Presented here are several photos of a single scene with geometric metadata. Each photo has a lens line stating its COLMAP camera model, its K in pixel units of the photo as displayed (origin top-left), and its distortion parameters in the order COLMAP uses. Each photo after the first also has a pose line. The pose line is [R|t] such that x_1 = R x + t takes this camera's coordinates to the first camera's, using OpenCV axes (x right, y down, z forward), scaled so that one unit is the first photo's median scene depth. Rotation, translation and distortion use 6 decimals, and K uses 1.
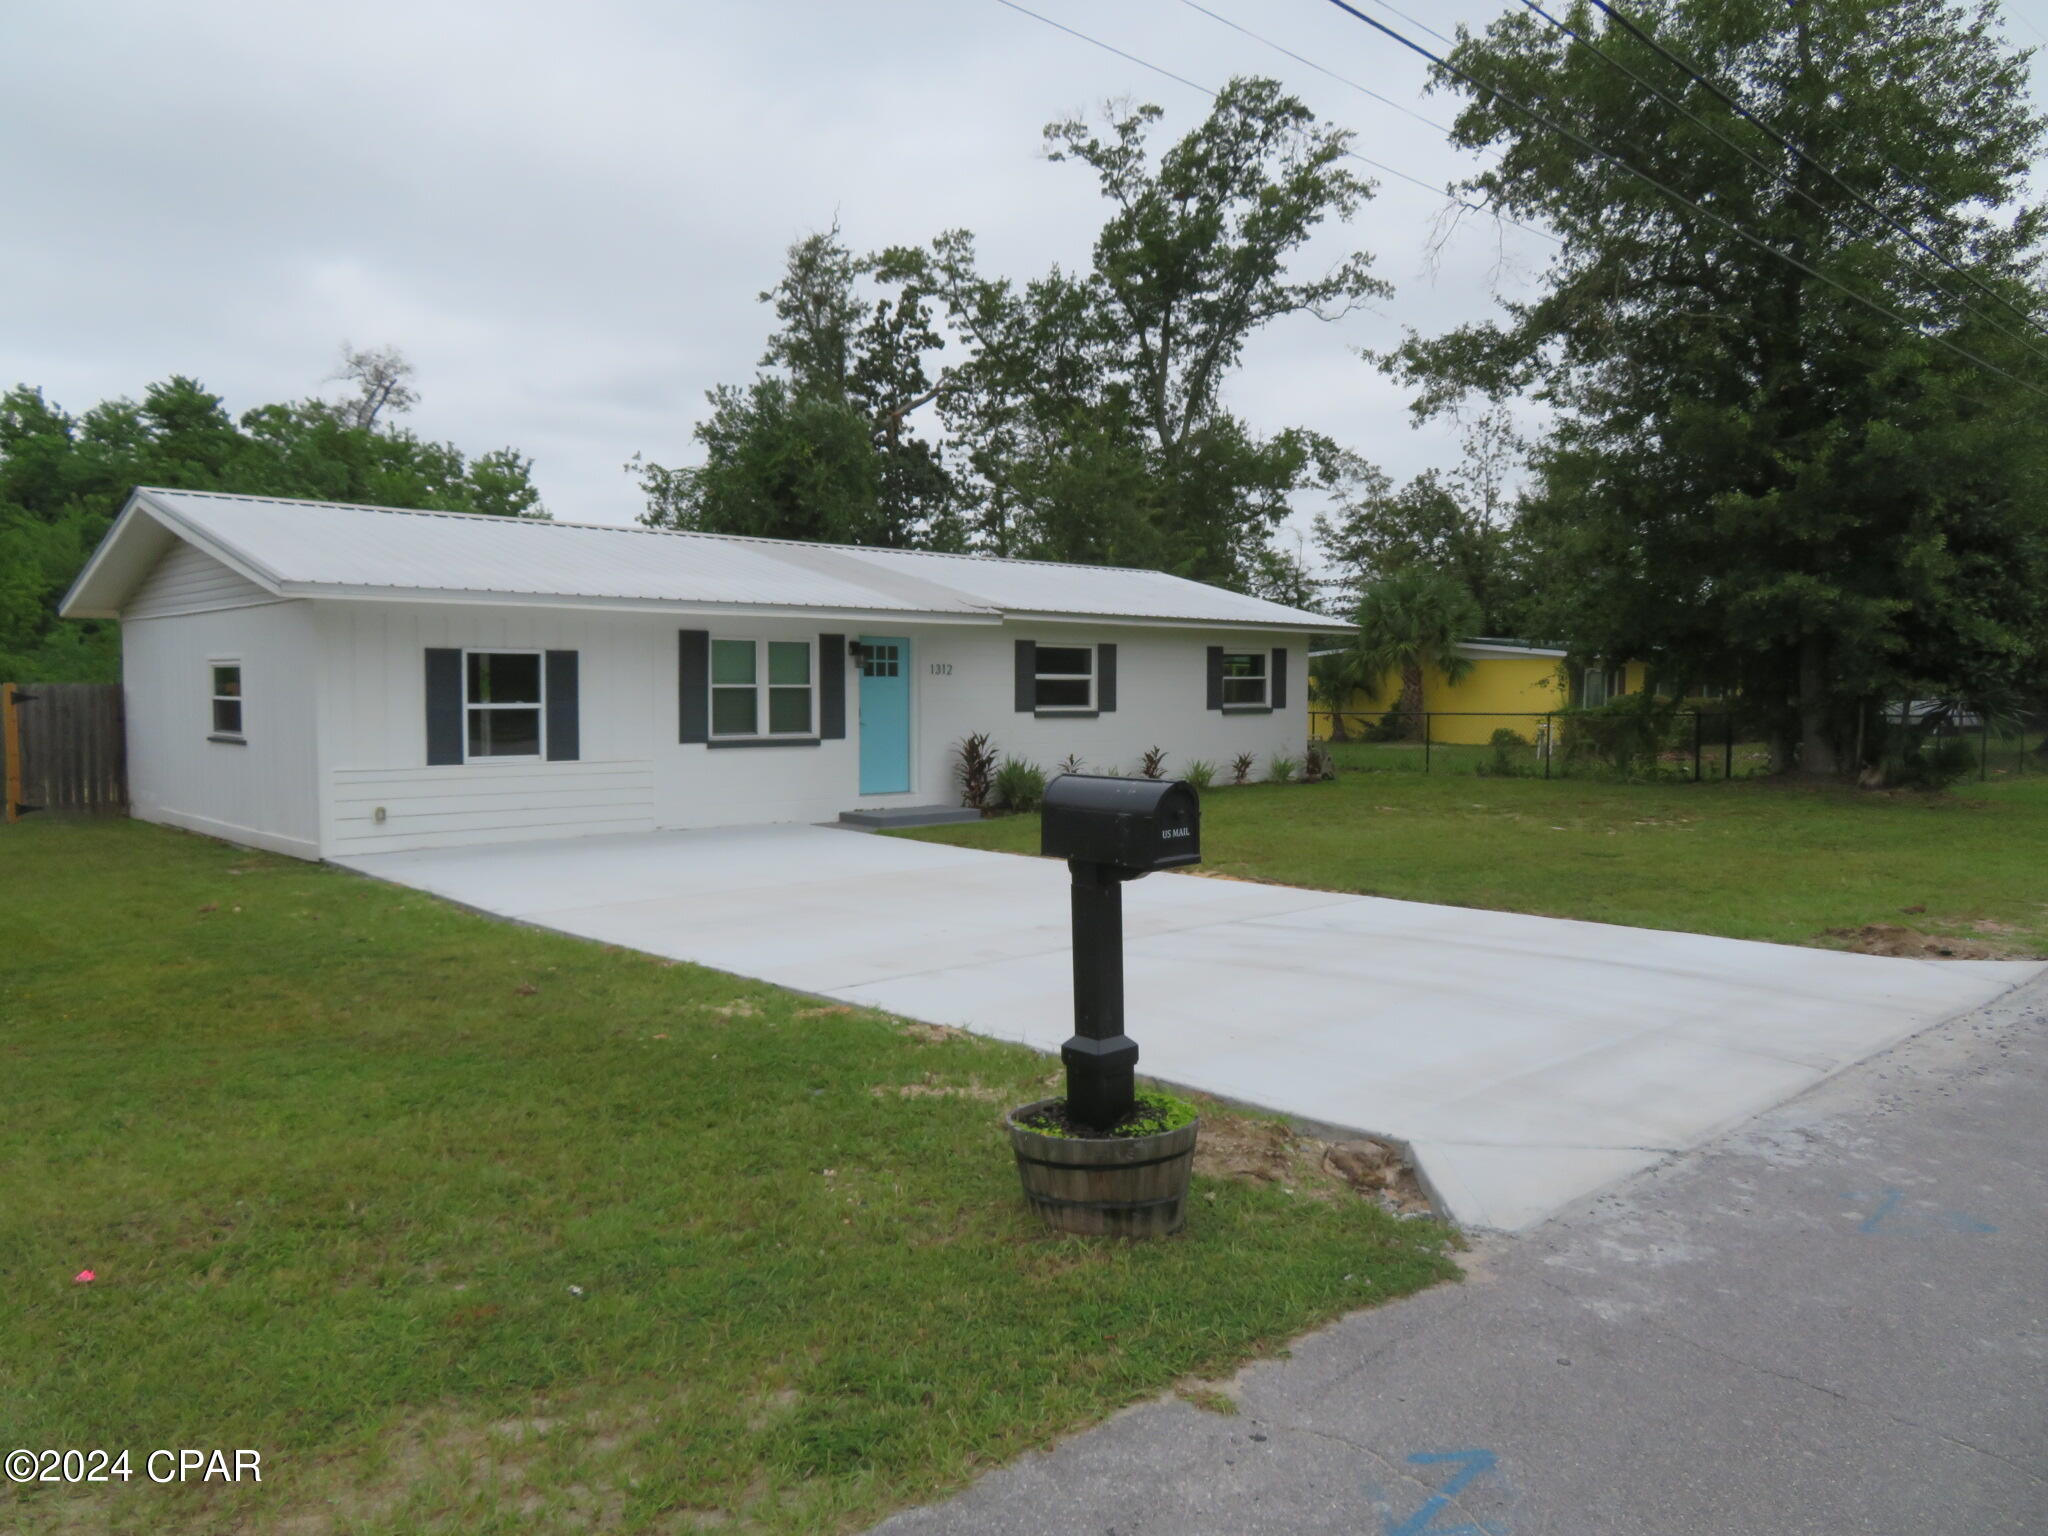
lens RADIAL K [[1470.4, 0, 1024.0], [0, 1470.4, 768.0], [0, 0, 1]] dist [-0.005845, -0.007200]
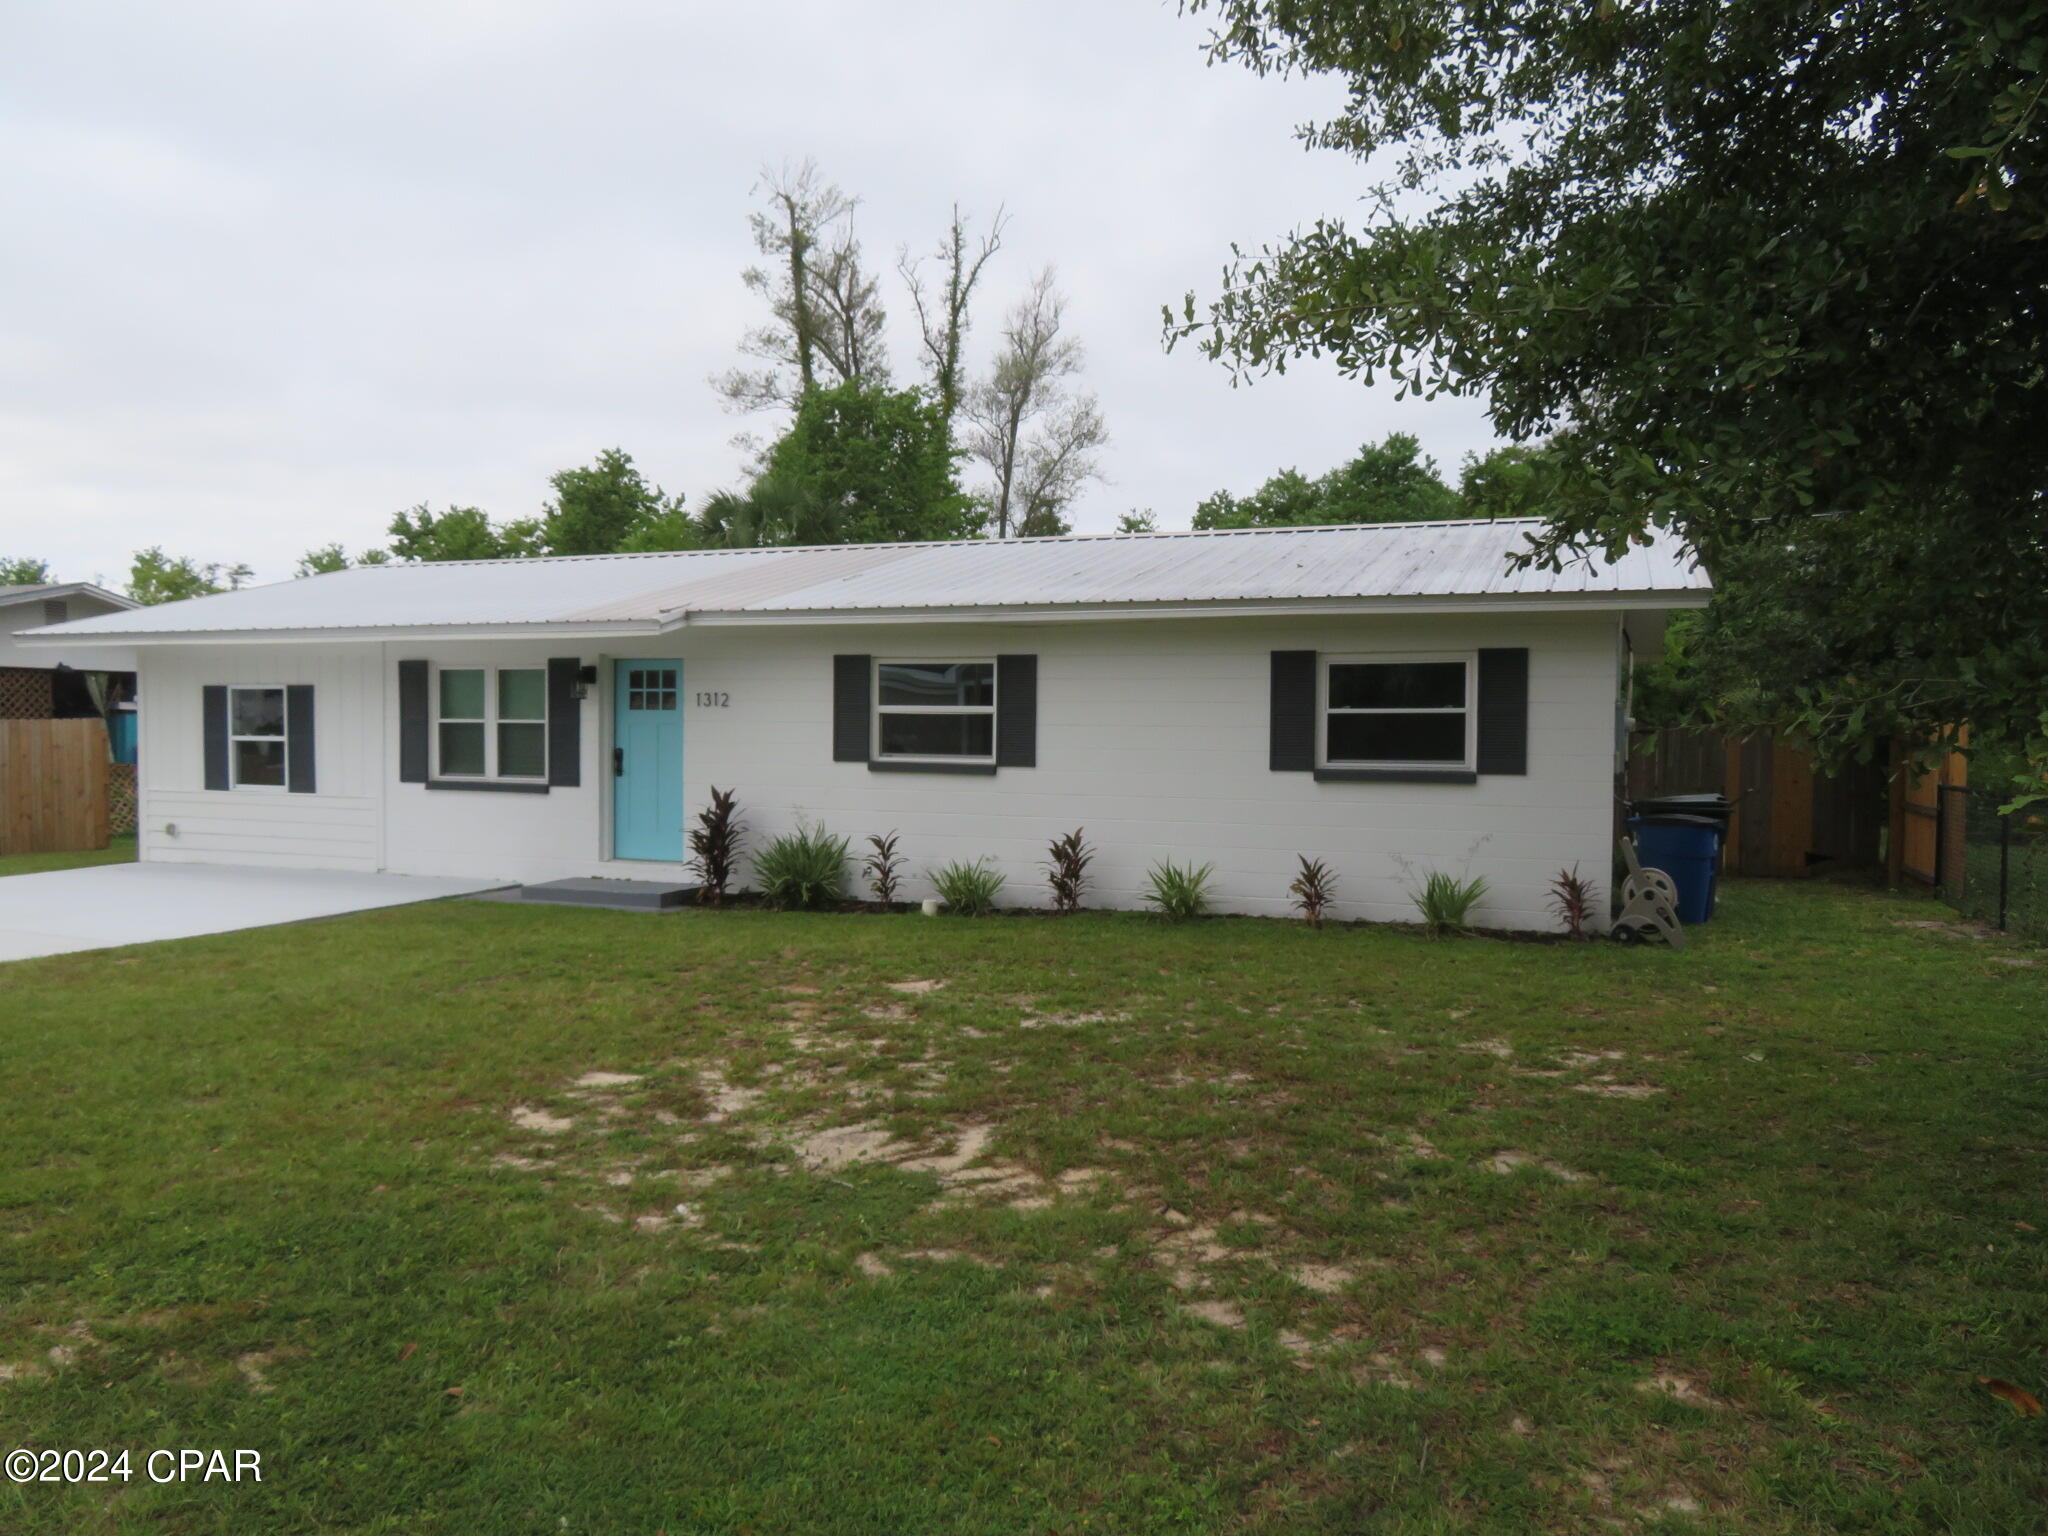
lens RADIAL K [[1470.4, 0, 1024.0], [0, 1470.4, 768.0], [0, 0, 1]] dist [-0.005845, -0.007200]
pose [[0.433529, 0.054118, -0.899513, 0.747421], [-0.043711, 0.998283, 0.038993, -0.076260], [0.900079, 0.022414, 0.435150, 0.911030]]
